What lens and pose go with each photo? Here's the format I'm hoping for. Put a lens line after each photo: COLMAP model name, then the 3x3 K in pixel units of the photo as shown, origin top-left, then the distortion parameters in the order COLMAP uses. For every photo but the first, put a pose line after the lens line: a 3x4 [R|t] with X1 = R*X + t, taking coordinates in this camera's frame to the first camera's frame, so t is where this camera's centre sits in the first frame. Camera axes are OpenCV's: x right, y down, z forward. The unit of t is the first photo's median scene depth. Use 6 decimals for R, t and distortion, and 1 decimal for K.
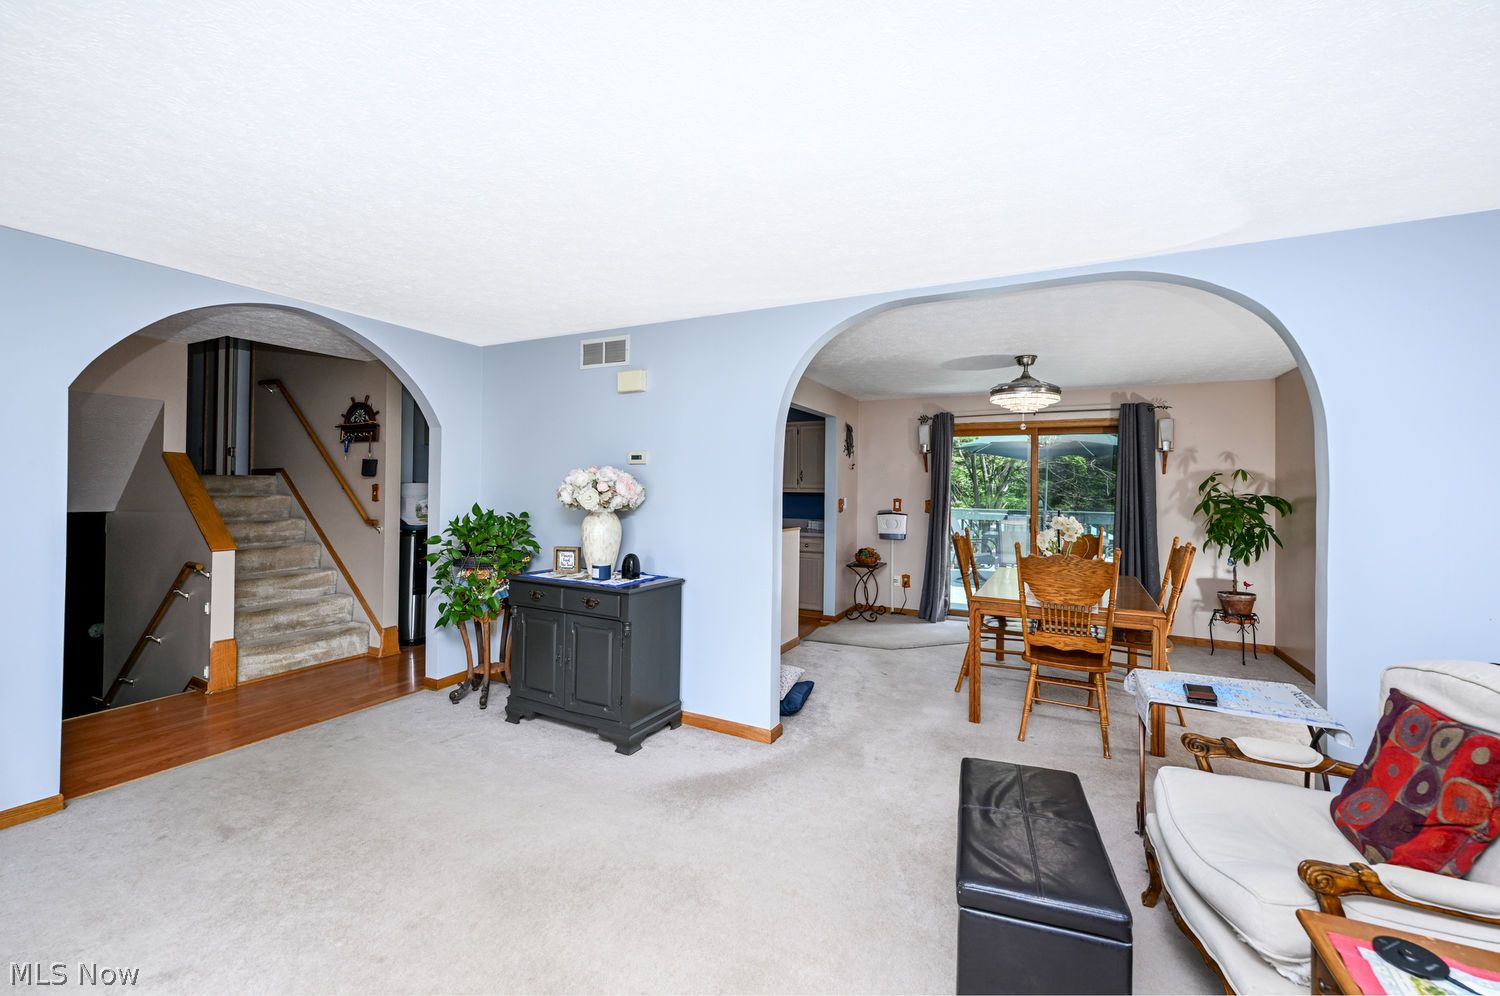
lens RADIAL K [[608.0, 0, 760.2], [0, 608.0, 483.4], [0, 0, 1]] dist [0.000622, -0.000016]
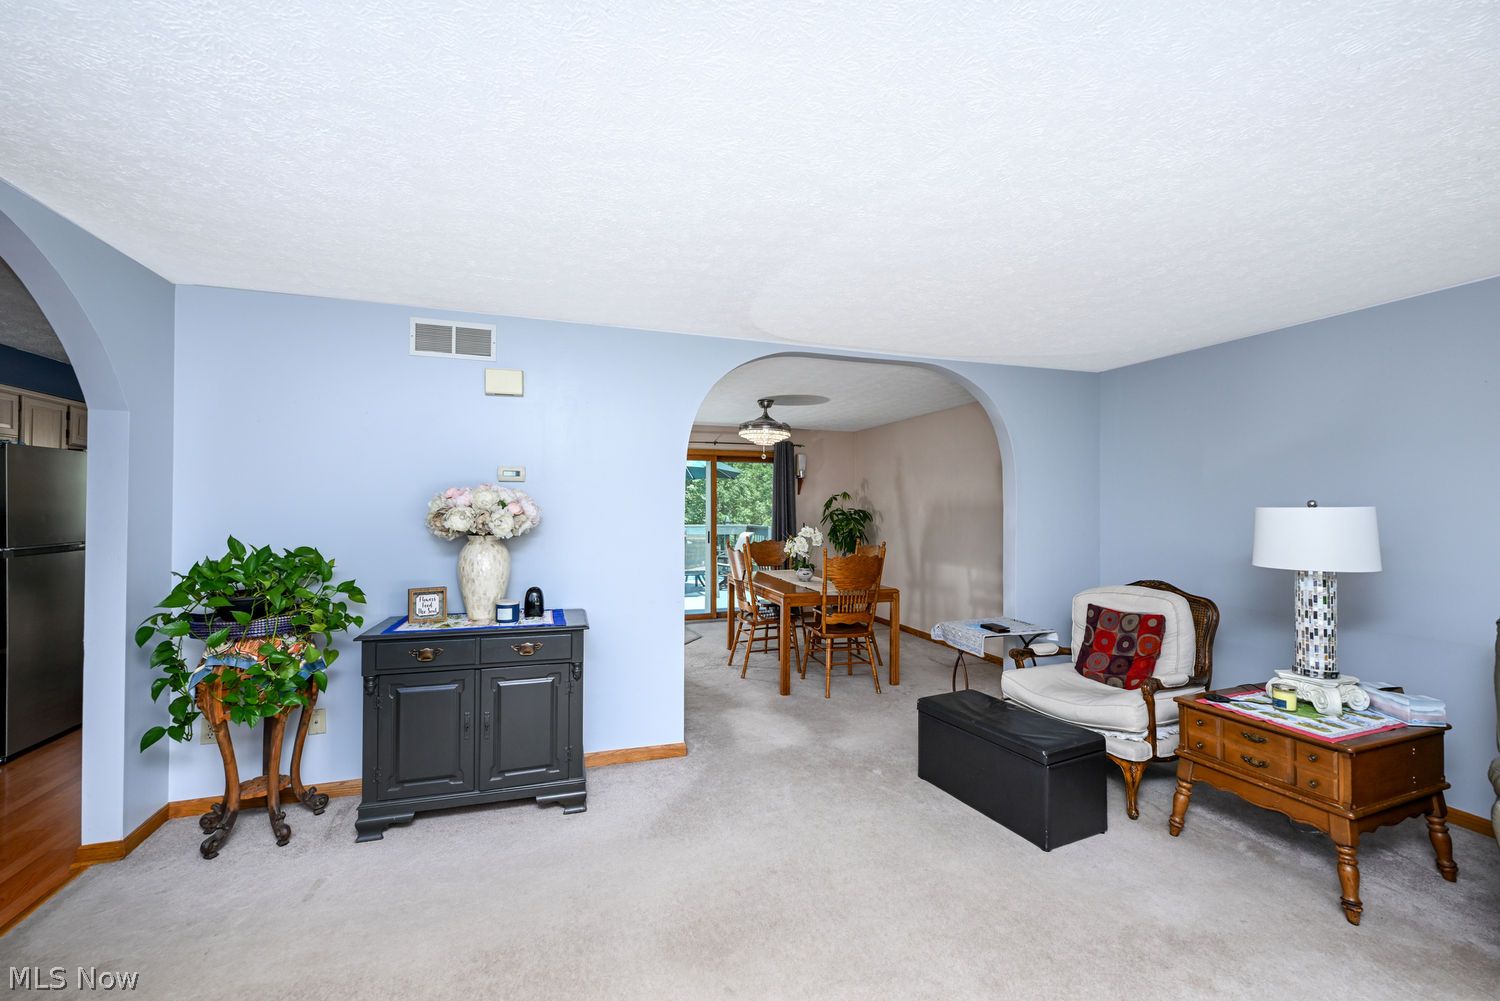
lens RADIAL K [[600.7, 0, 762.3], [0, 600.7, 502.5], [0, 0, 1]] dist [0.000101, 0.001207]
pose [[0.705483, -0.003639, 0.708717, -0.541465], [0.000418, 0.999989, 0.004719, -0.006581], [-0.708727, -0.003033, 0.705477, 0.164785]]
